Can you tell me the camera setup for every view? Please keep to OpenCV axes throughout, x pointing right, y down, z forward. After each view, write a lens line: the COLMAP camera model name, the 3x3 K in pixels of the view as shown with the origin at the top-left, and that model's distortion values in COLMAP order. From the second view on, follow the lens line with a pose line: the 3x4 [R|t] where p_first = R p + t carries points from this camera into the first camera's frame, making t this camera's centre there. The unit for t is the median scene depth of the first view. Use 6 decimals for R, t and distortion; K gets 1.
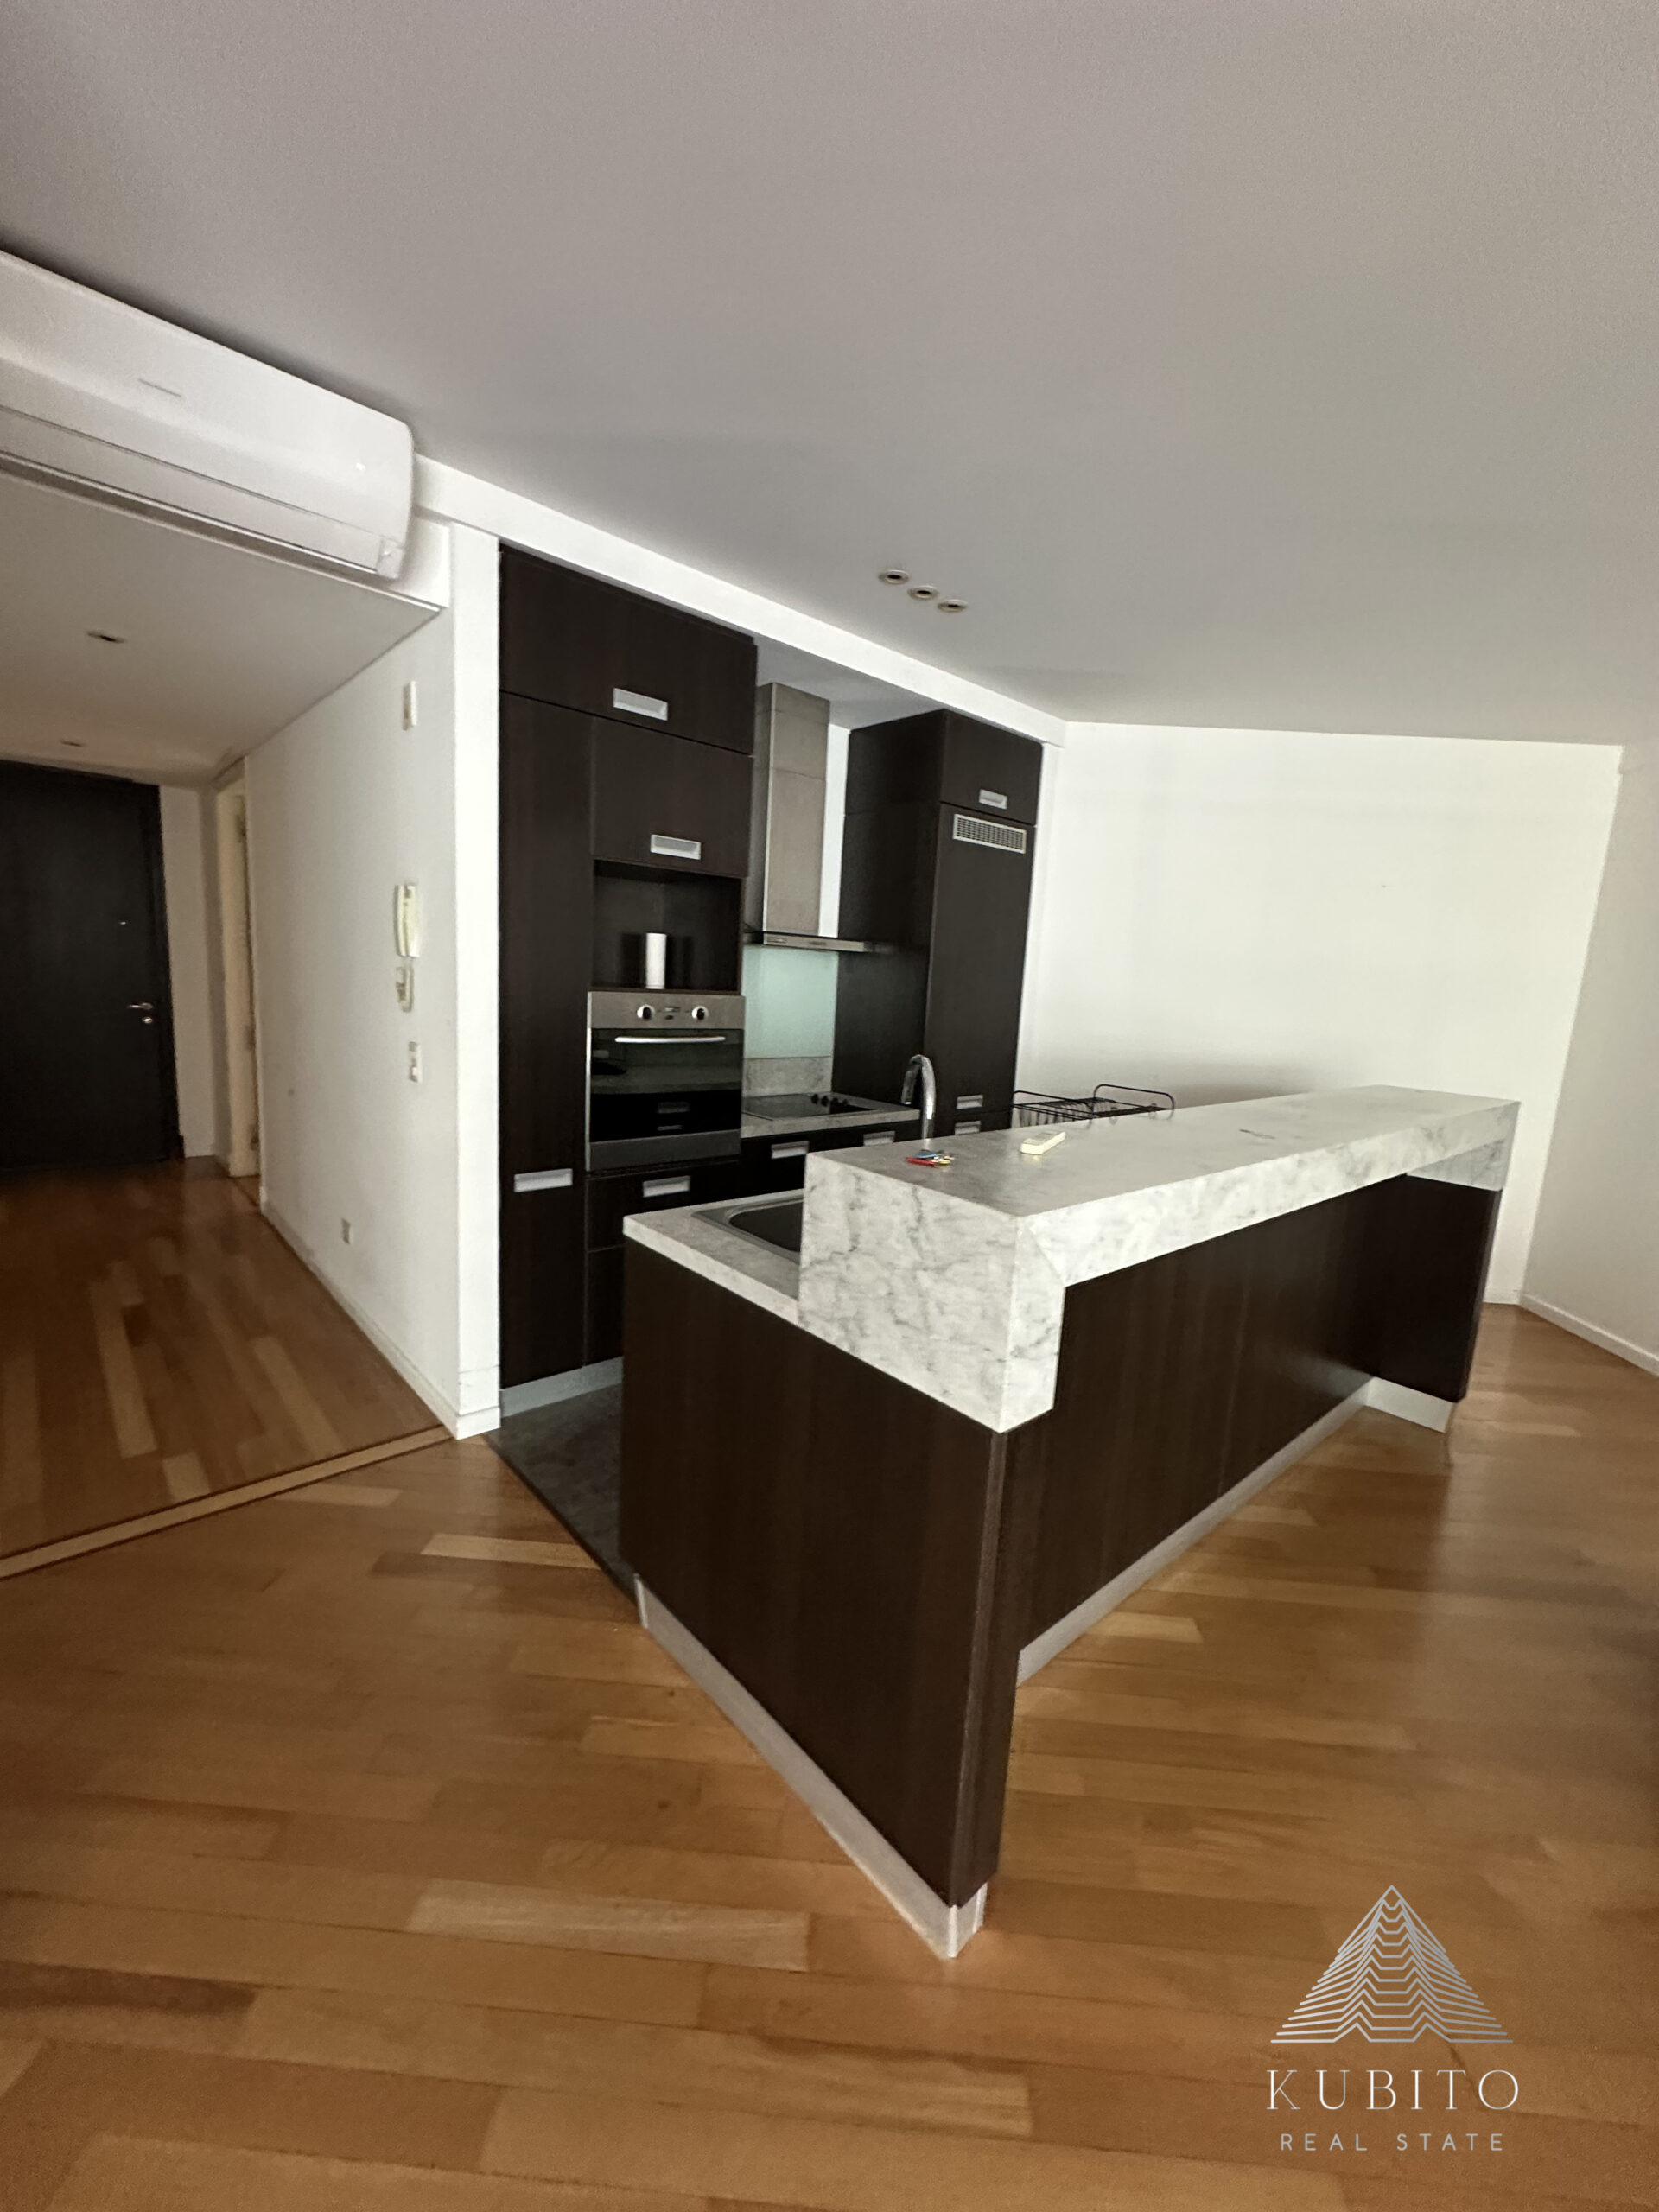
lens RADIAL K [[883.7, 0, 823.6], [0, 883.7, 1109.5], [0, 0, 1]] dist [-0.003449, 0.000952]
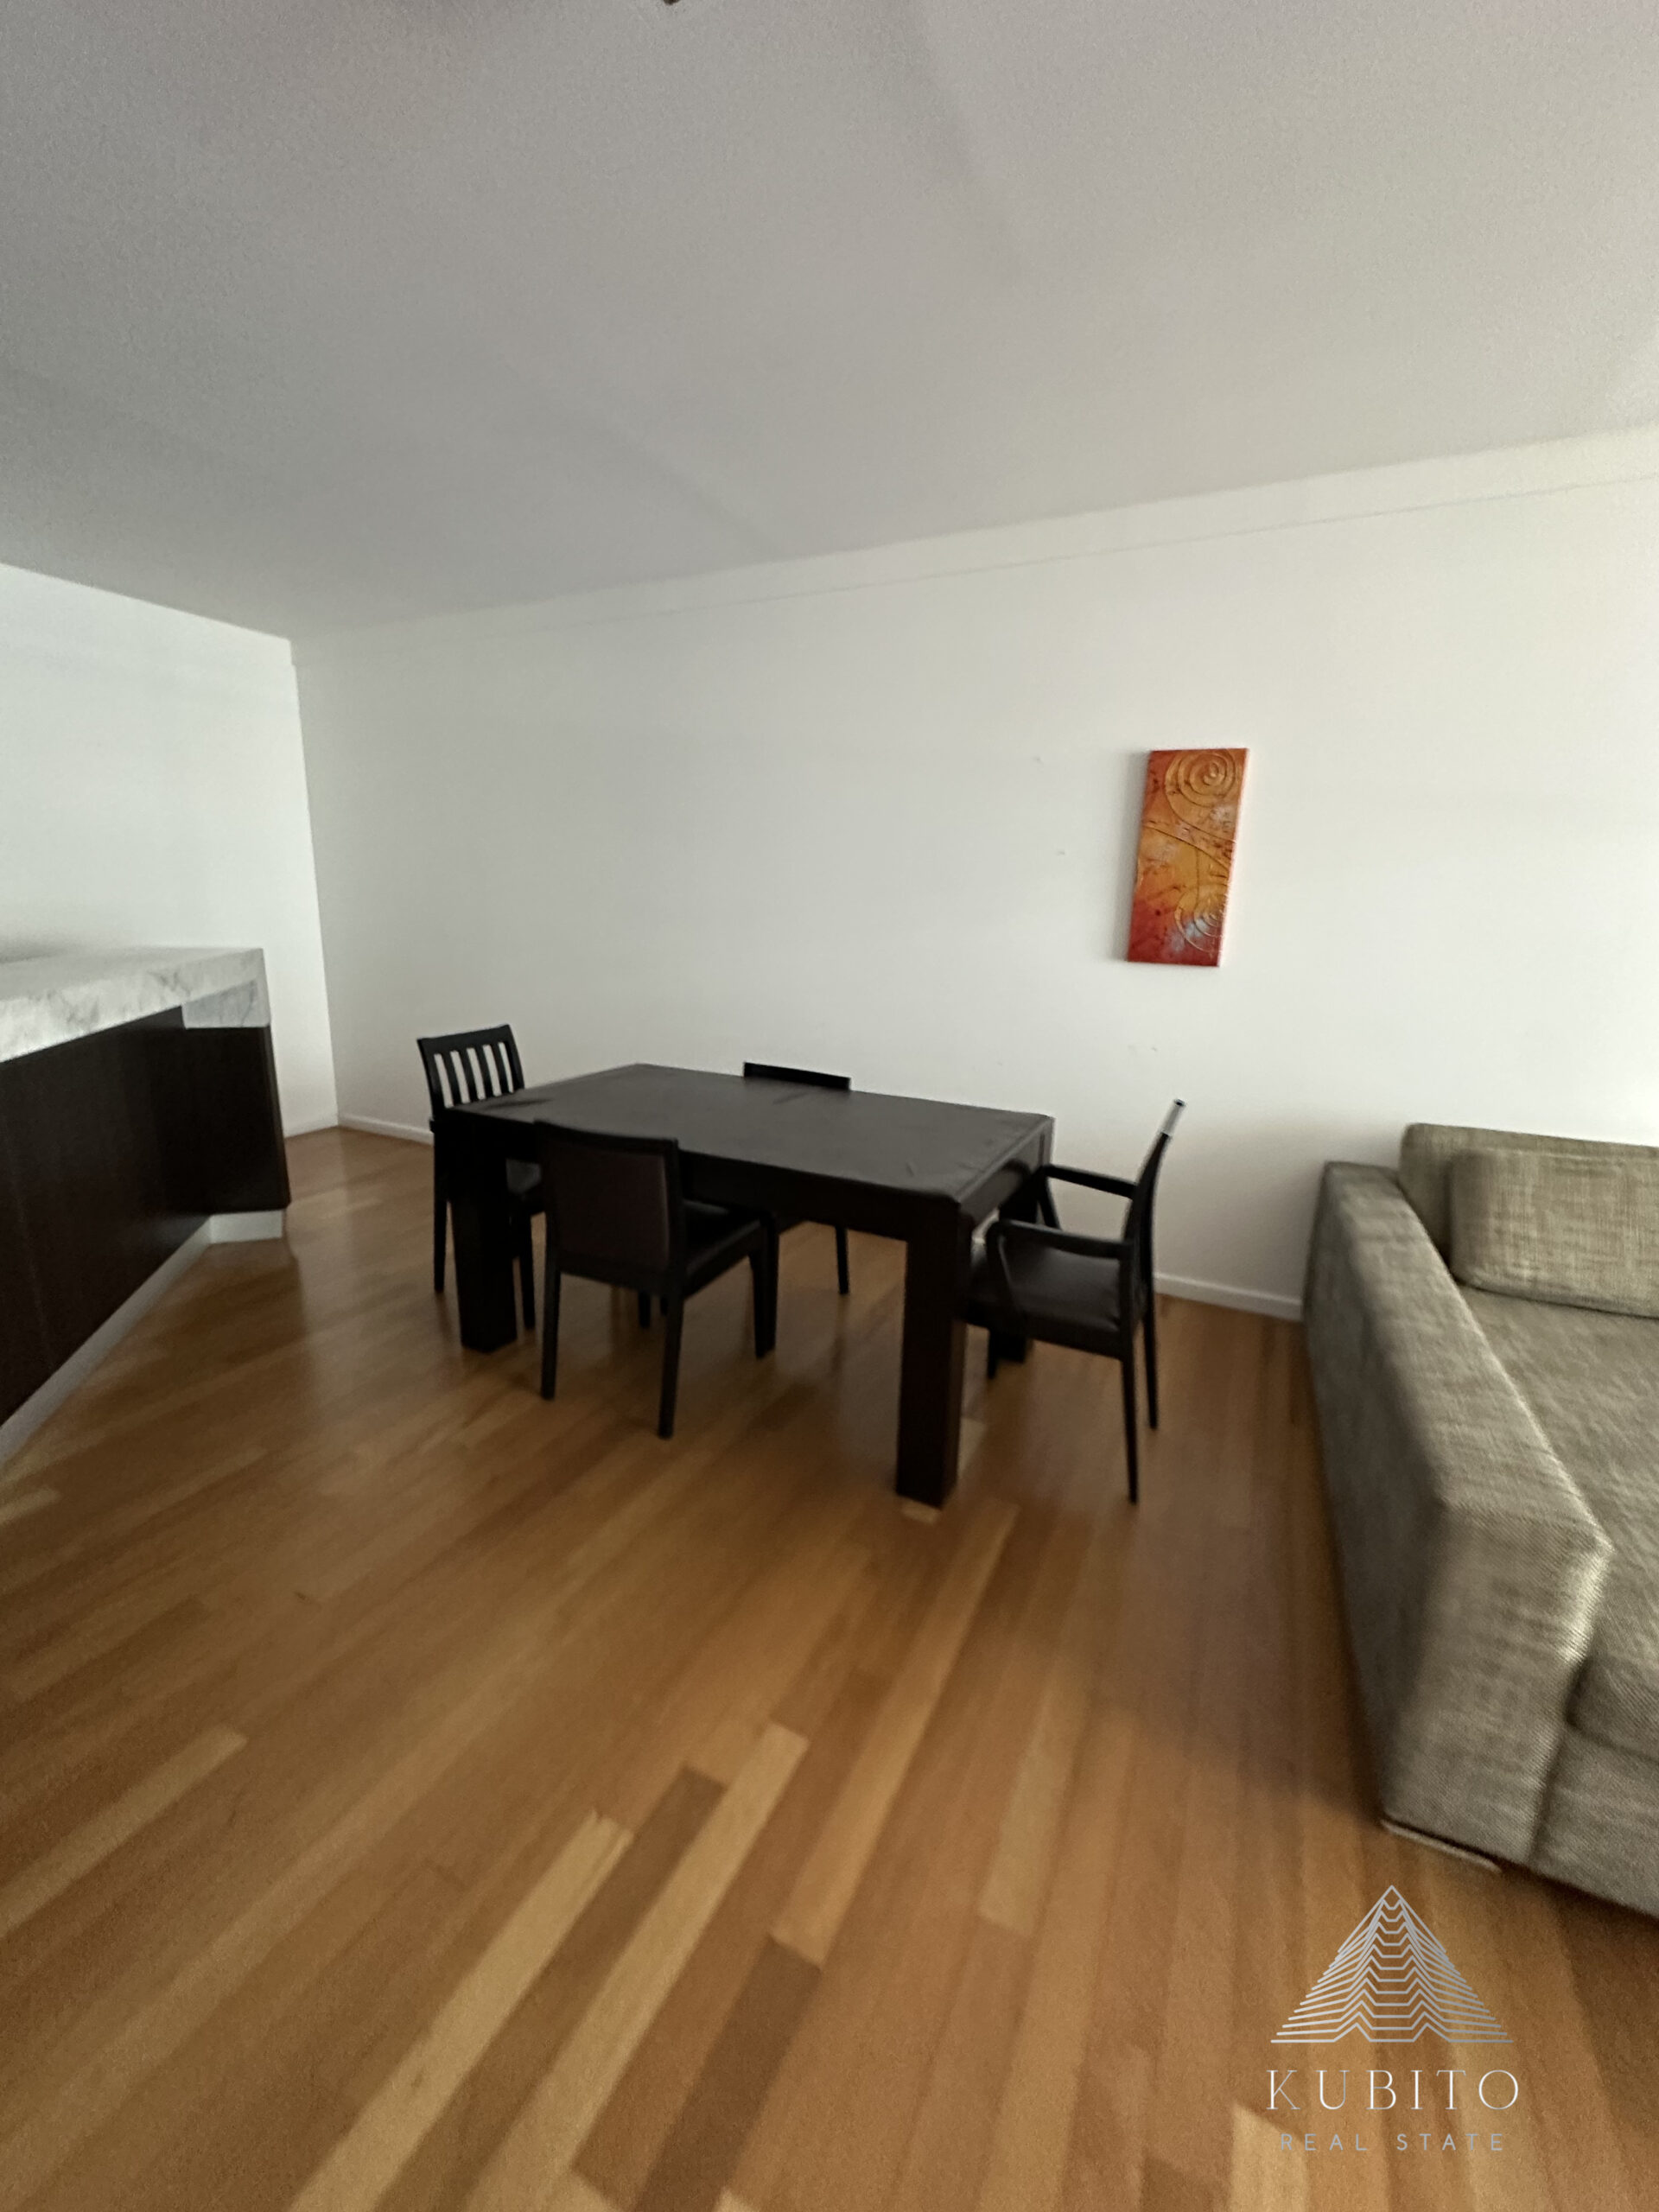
lens RADIAL K [[883.7, 0, 832.7], [0, 883.7, 1104.5], [0, 0, 1]] dist [-0.003449, 0.000952]
pose [[0.391831, -0.255055, 0.883977, -0.006933], [0.140829, 0.966110, 0.216329, 0.044403], [-0.909195, 0.039725, 0.414471, -0.170563]]
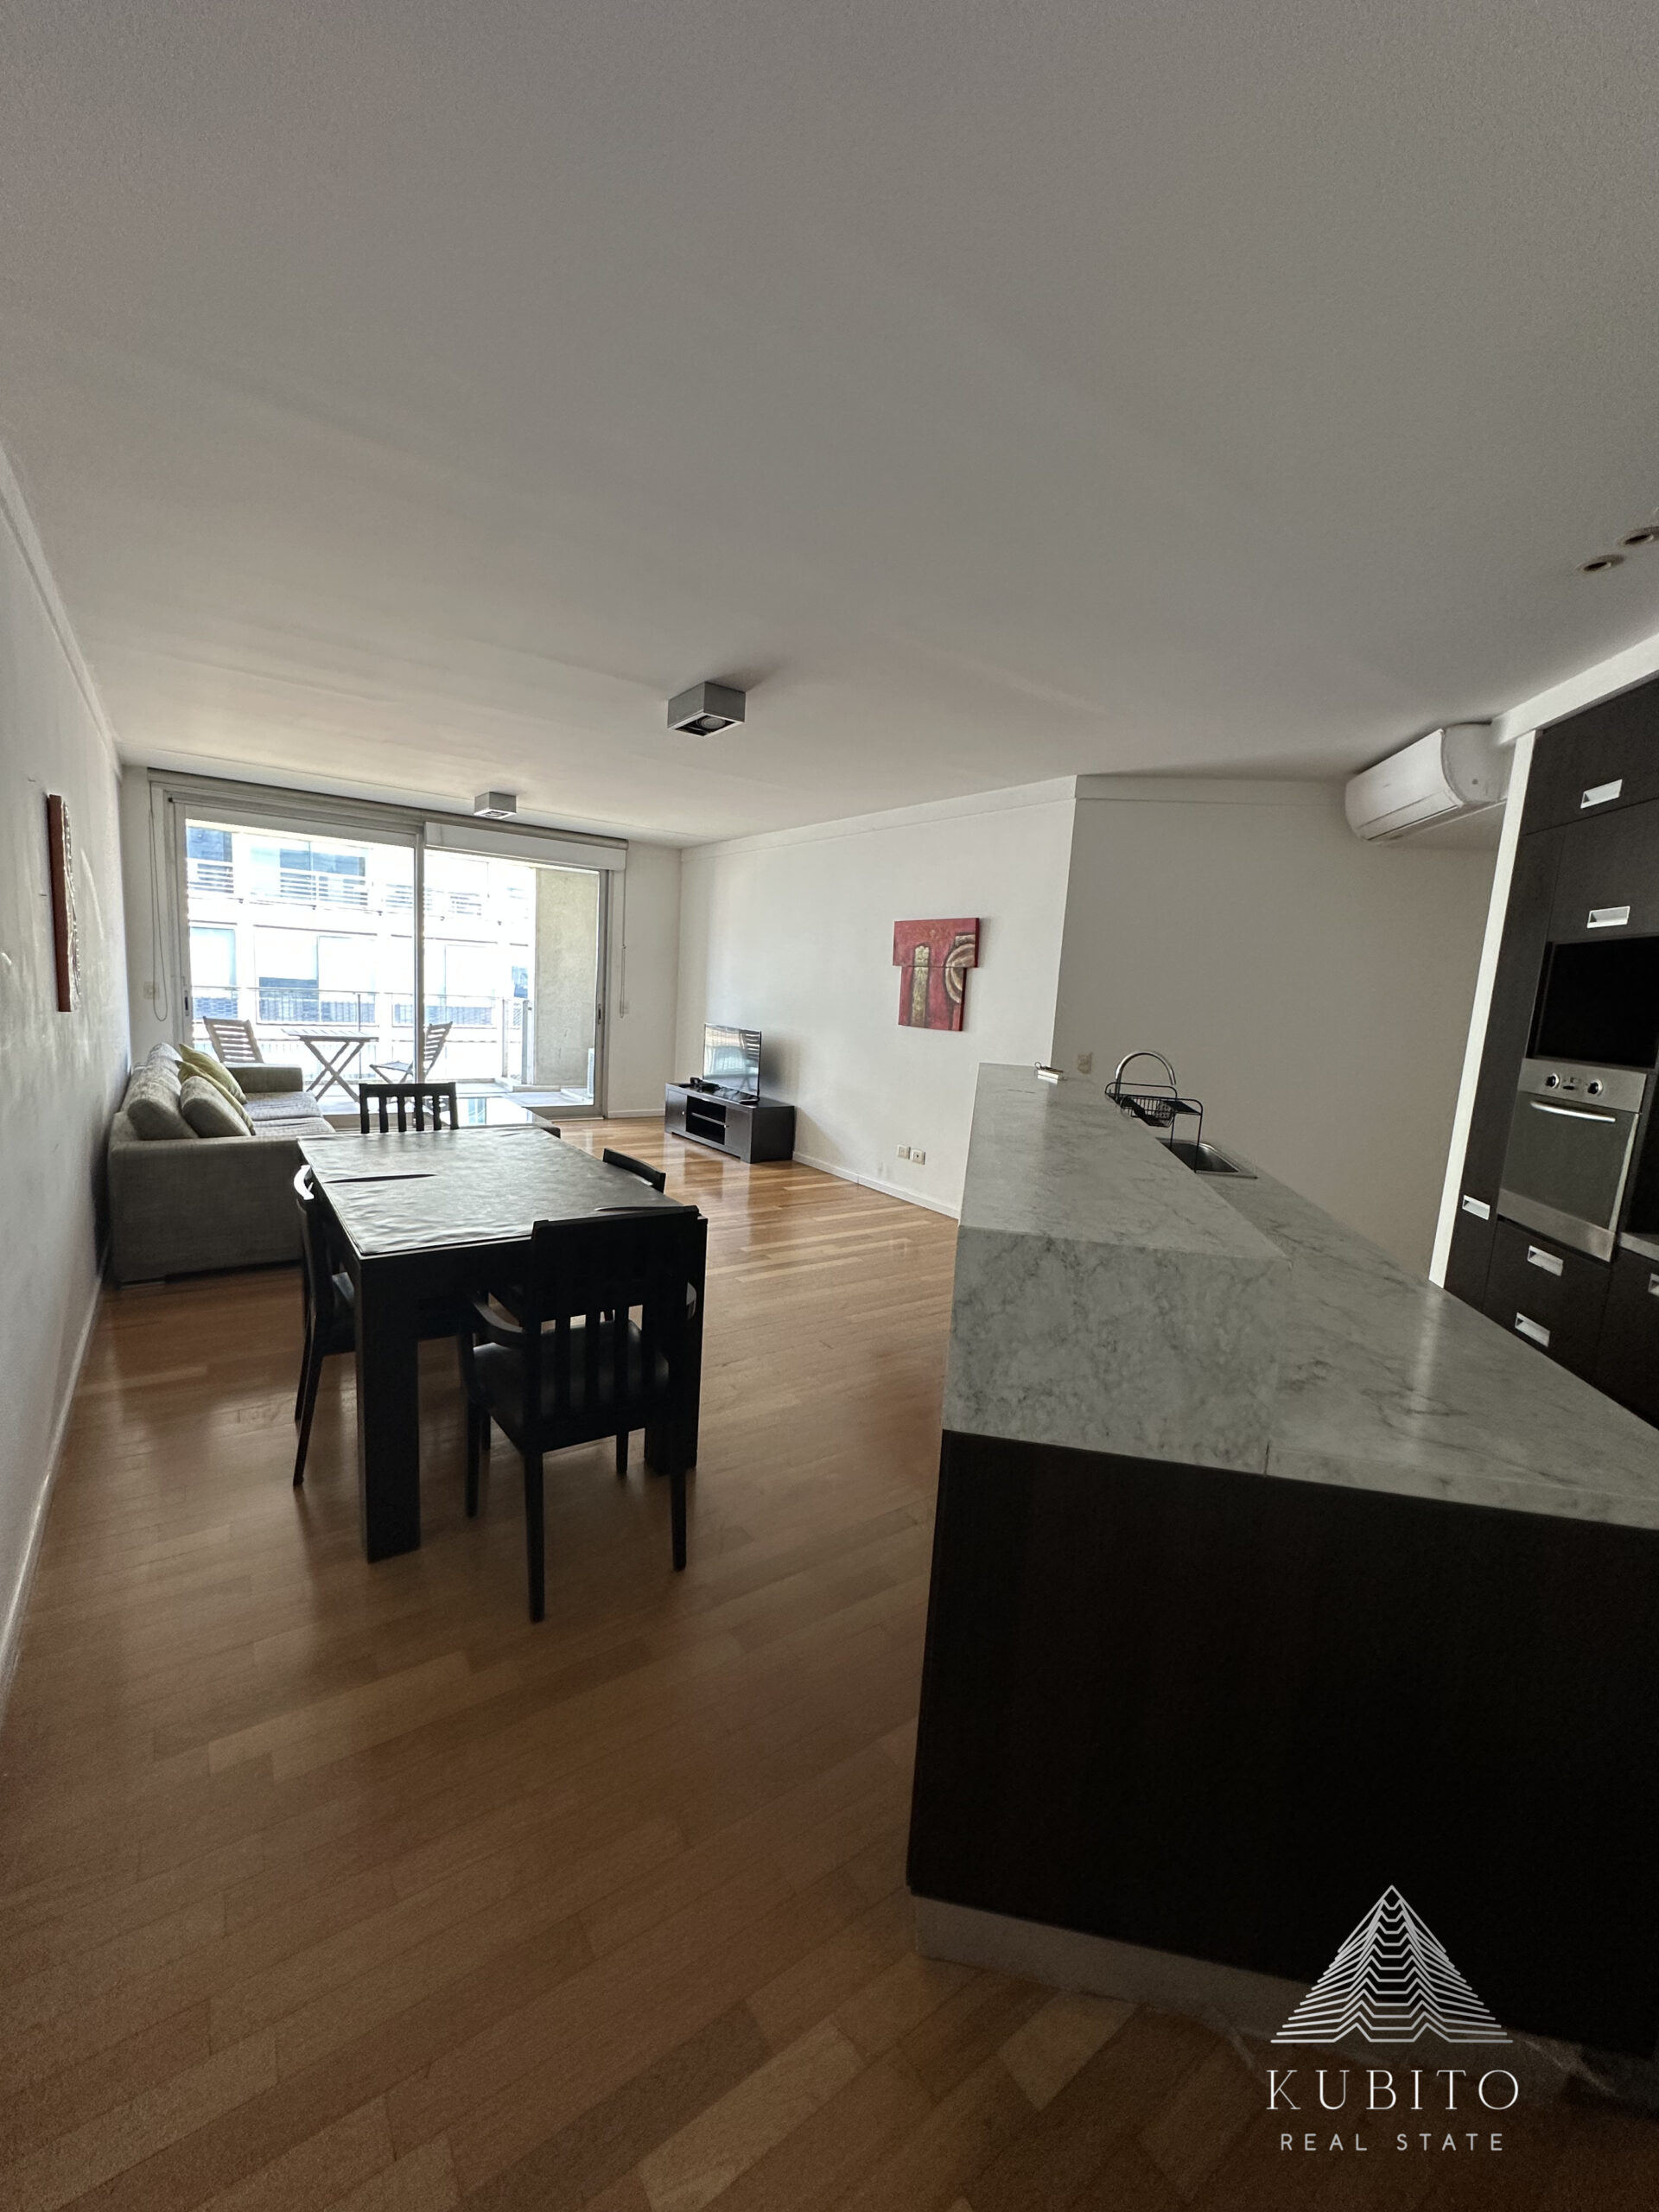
lens RADIAL K [[883.7, 0, 828.4], [0, 883.7, 1109.3], [0, 0, 1]] dist [-0.003449, 0.000952]
pose [[-0.776692, -0.012249, -0.629761, 1.116132], [-0.198651, 0.953550, 0.226452, -0.143028], [0.597735, 0.300986, -0.743048, 1.271199]]
